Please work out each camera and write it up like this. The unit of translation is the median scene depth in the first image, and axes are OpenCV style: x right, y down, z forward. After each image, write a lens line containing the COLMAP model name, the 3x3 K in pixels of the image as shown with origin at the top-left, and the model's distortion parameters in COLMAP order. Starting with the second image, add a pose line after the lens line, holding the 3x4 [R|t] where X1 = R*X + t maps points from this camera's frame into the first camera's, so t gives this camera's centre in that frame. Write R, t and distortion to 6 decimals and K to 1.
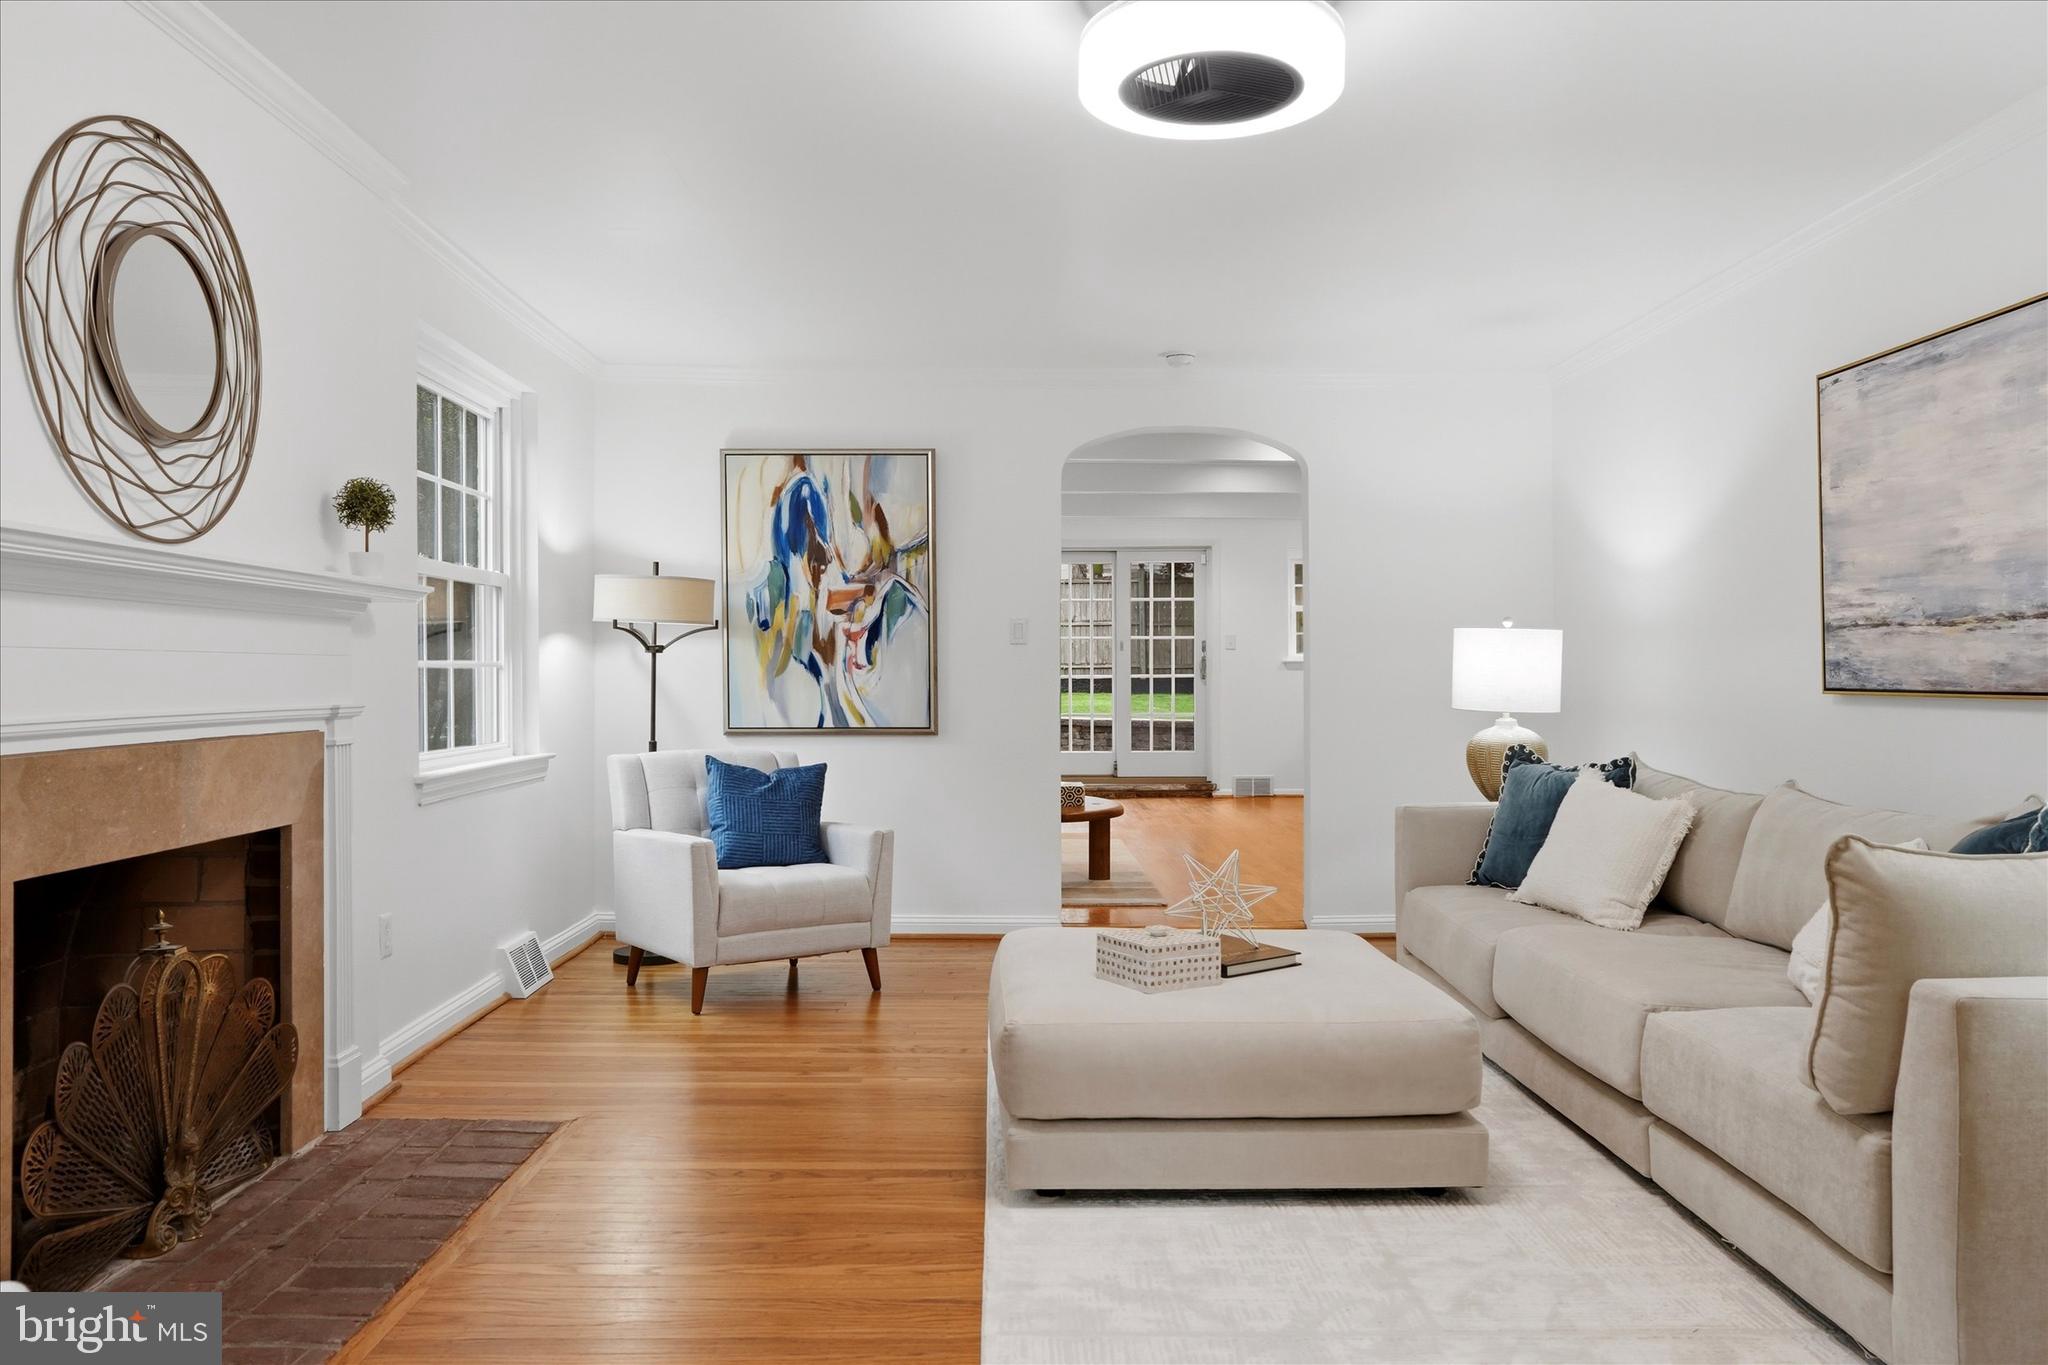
lens RADIAL K [[1461.9, 0, 1028.5], [0, 1461.9, 678.2], [0, 0, 1]] dist [-0.006194, 0.006285]
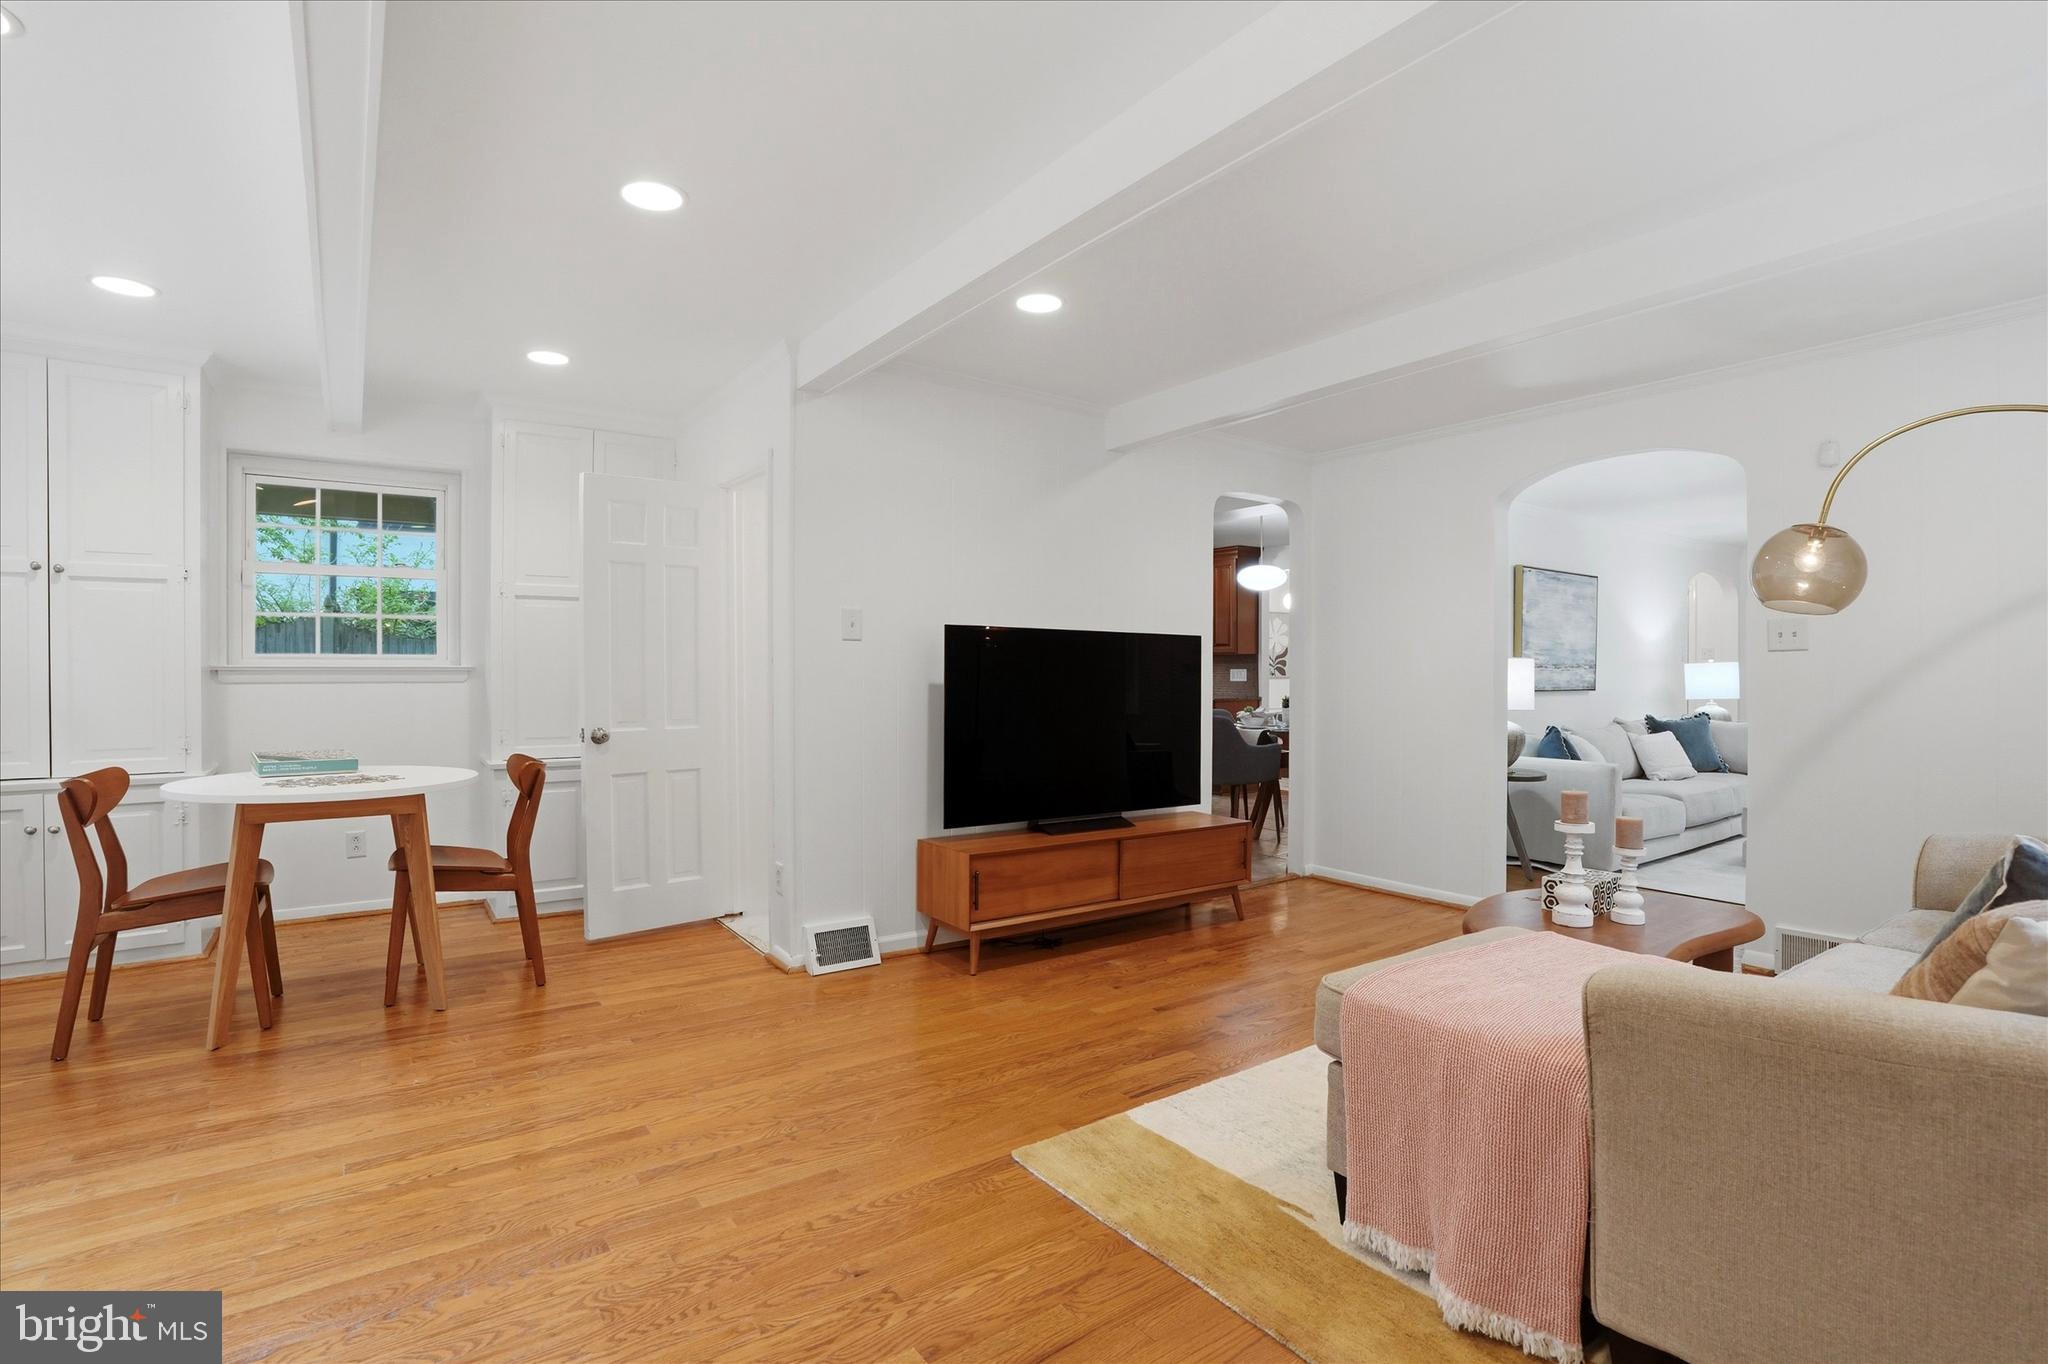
lens RADIAL K [[956.7, 0, 1021.0], [0, 956.7, 677.8], [0, 0, 1]] dist [-0.073888, 0.029039]
pose [[-0.553304, -0.002561, 0.832976, -0.256829], [-0.000042, 0.999995, 0.003047, -0.014786], [-0.832980, 0.001651, -0.553301, 2.063258]]
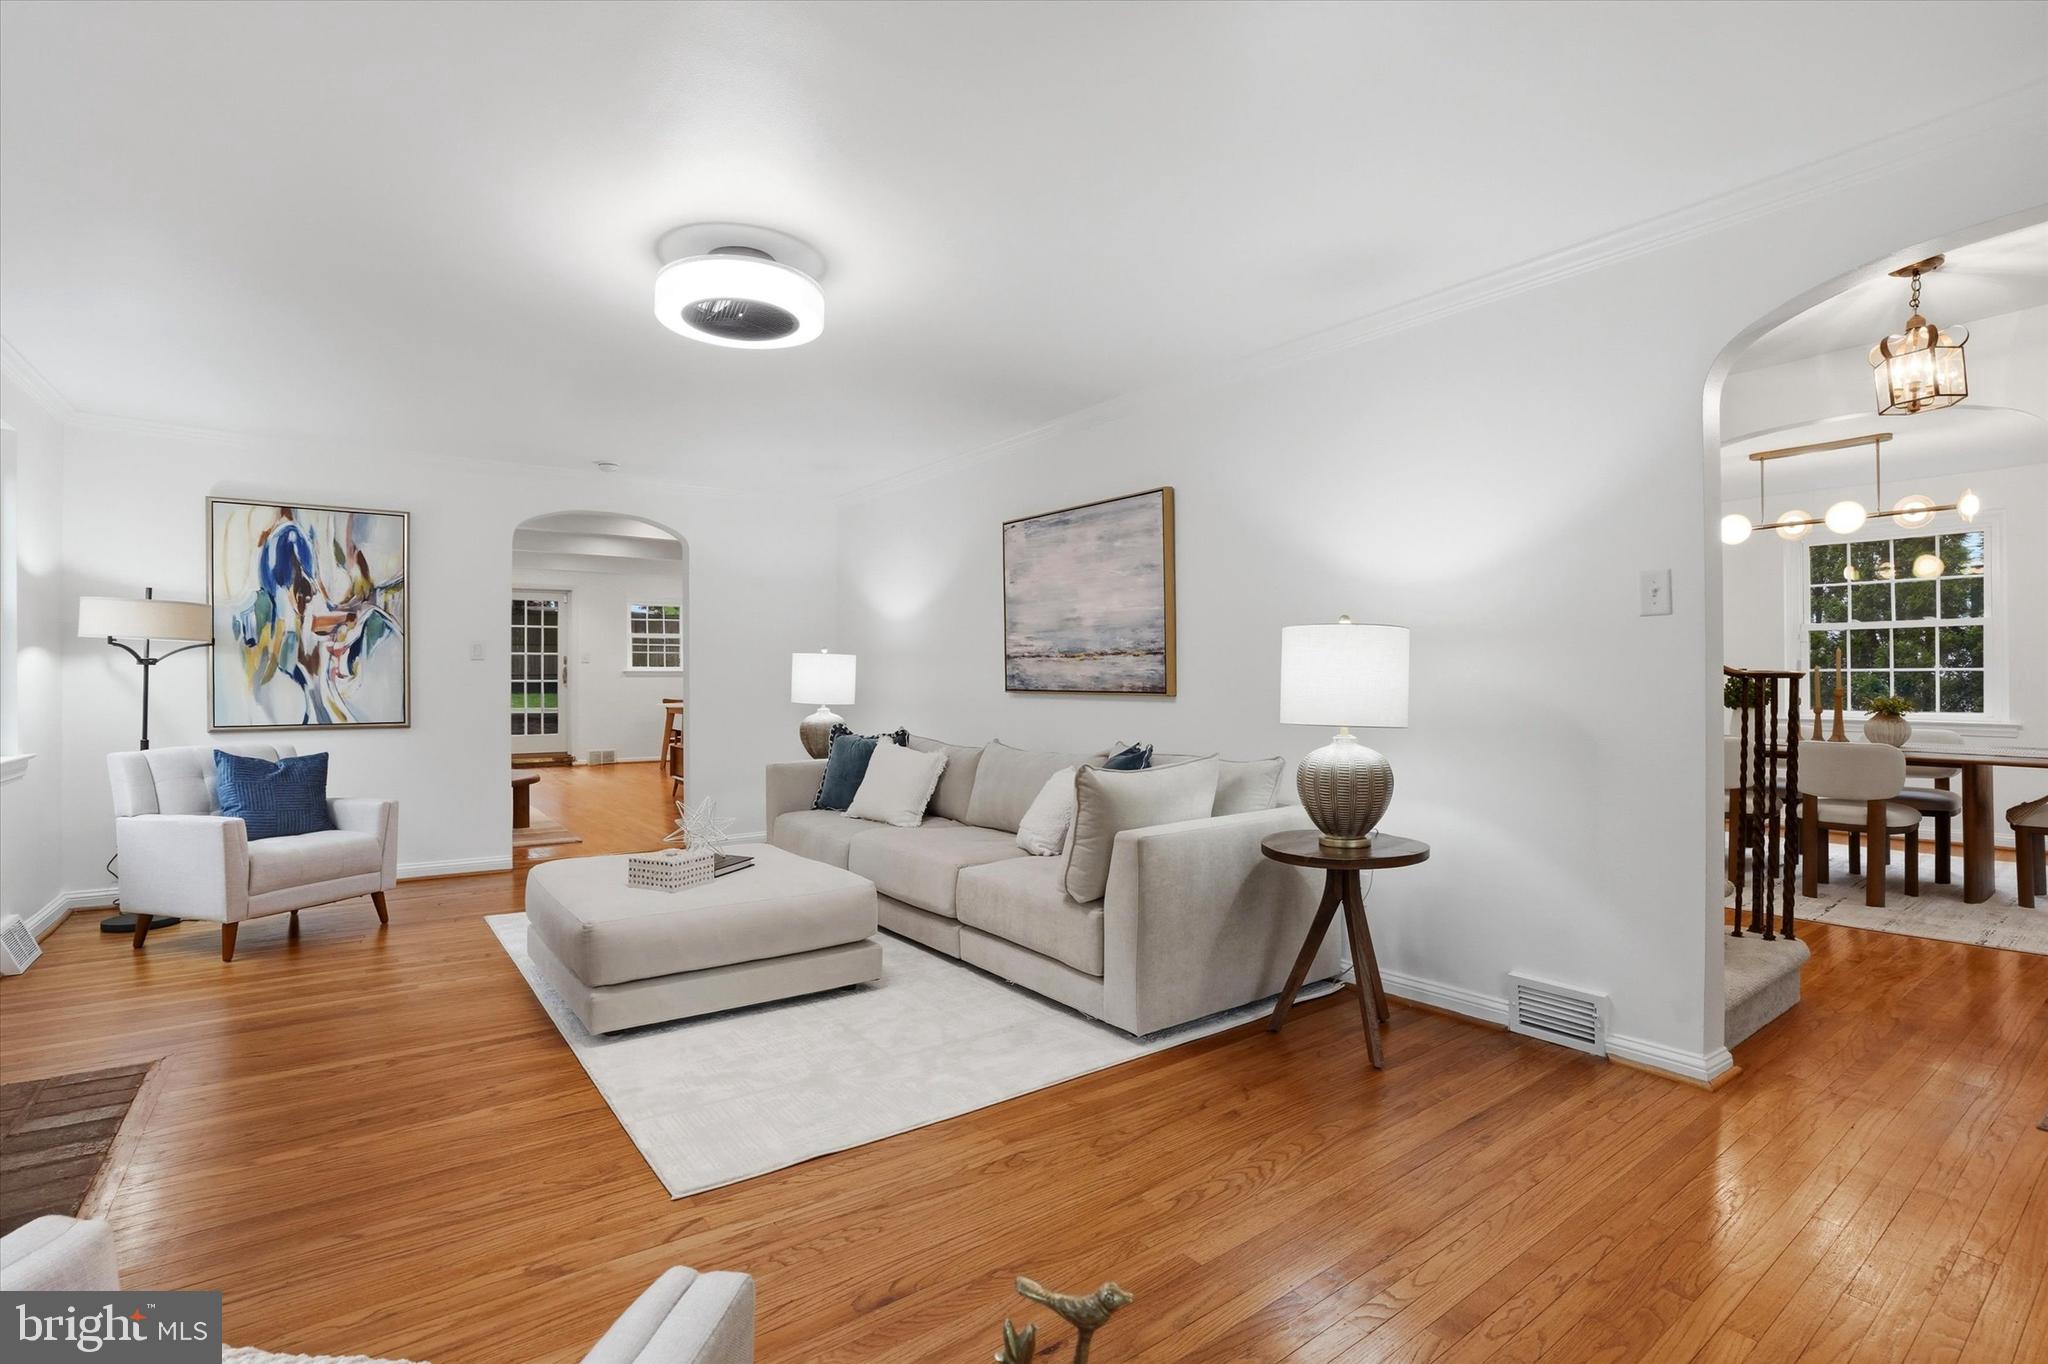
lens RADIAL K [[956.7, 0, 1021.0], [0, 956.7, 677.8], [0, 0, 1]] dist [-0.073888, 0.029039]
pose [[0.816467, -0.000497, 0.577392, -0.117537], [0.002349, 0.999994, -0.002460, -0.003829], [-0.577387, 0.003365, 0.816464, -0.010985]]
